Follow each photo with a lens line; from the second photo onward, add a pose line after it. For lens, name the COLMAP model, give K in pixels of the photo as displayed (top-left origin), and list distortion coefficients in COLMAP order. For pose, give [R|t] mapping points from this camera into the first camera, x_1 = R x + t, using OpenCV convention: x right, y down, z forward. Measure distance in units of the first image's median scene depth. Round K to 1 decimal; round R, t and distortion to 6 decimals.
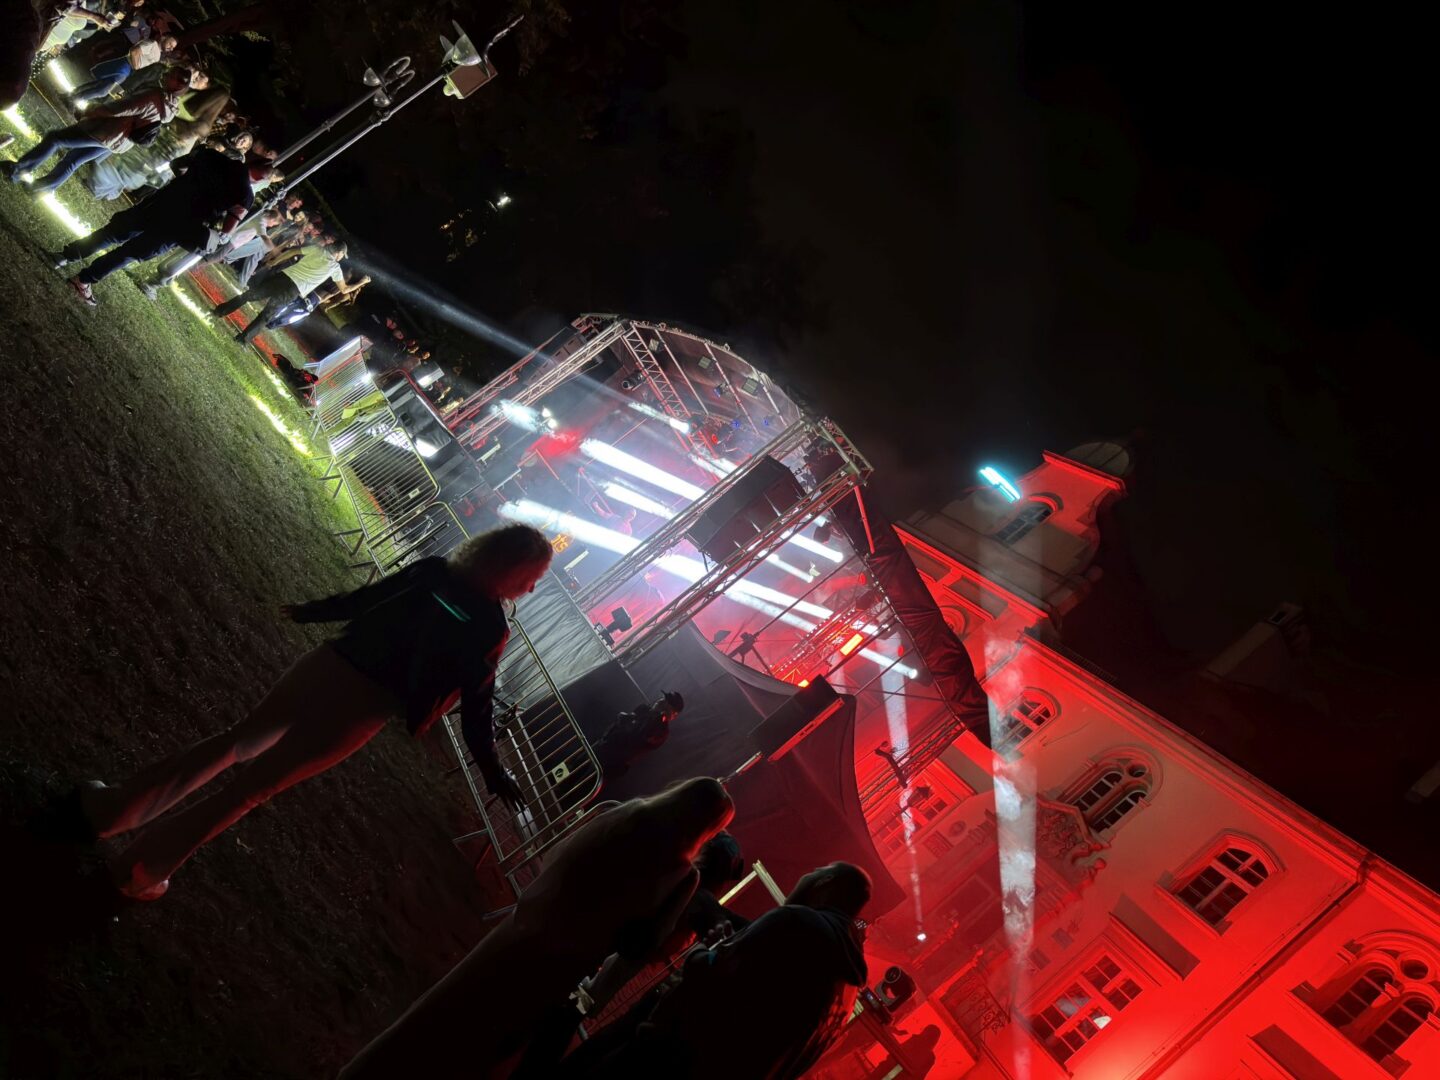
lens RADIAL K [[1082.2, 0, 725.3], [0, 1082.2, 539.9], [0, 0, 1]] dist [0.069726, -0.071494]
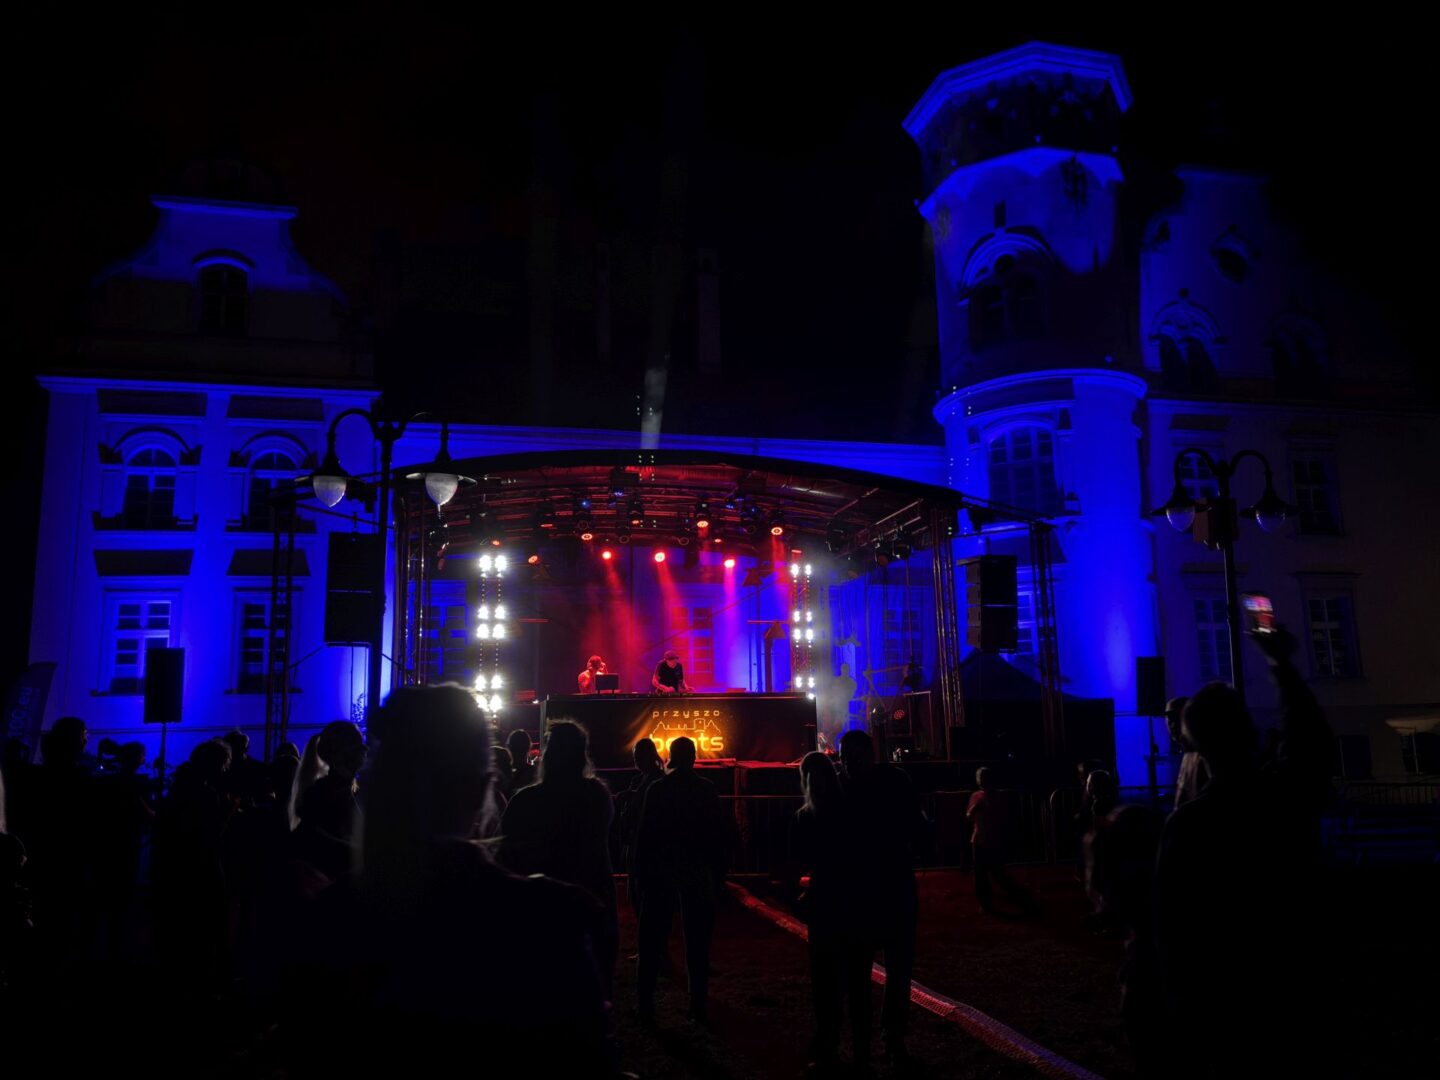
lens RADIAL K [[1082.2, 0, 725.1], [0, 1082.2, 538.4], [0, 0, 1]] dist [0.069726, -0.071494]
pose [[0.250960, -0.672761, 0.695997, -0.553863], [0.163517, 0.738137, 0.654534, -0.595868], [-0.954087, -0.050455, 0.295251, 0.597186]]
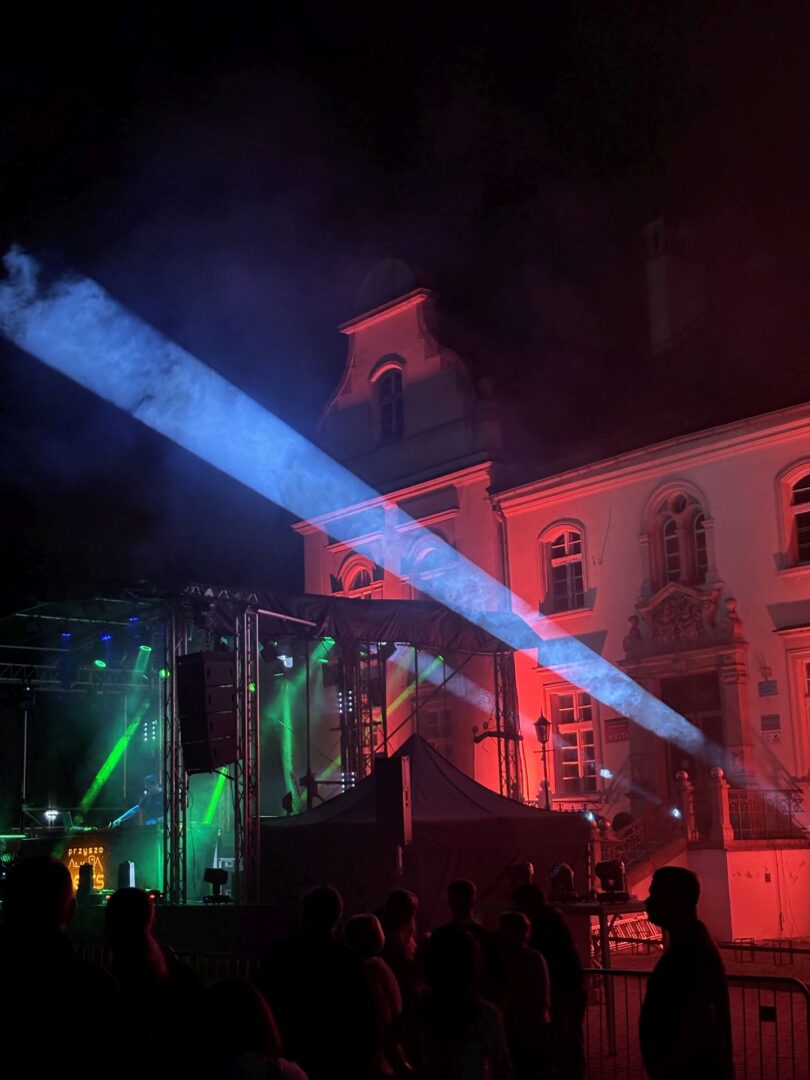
lens RADIAL K [[1619.4, 0, 407.6], [0, 1619.4, 531.9], [0, 0, 1]] dist [0.147277, 0.000000]
pose [[0.601819, -0.782315, 0.160614, 0.011383], [0.782939, 0.617611, 0.074582, -0.060565], [-0.157543, 0.080866, 0.984196, -0.343266]]
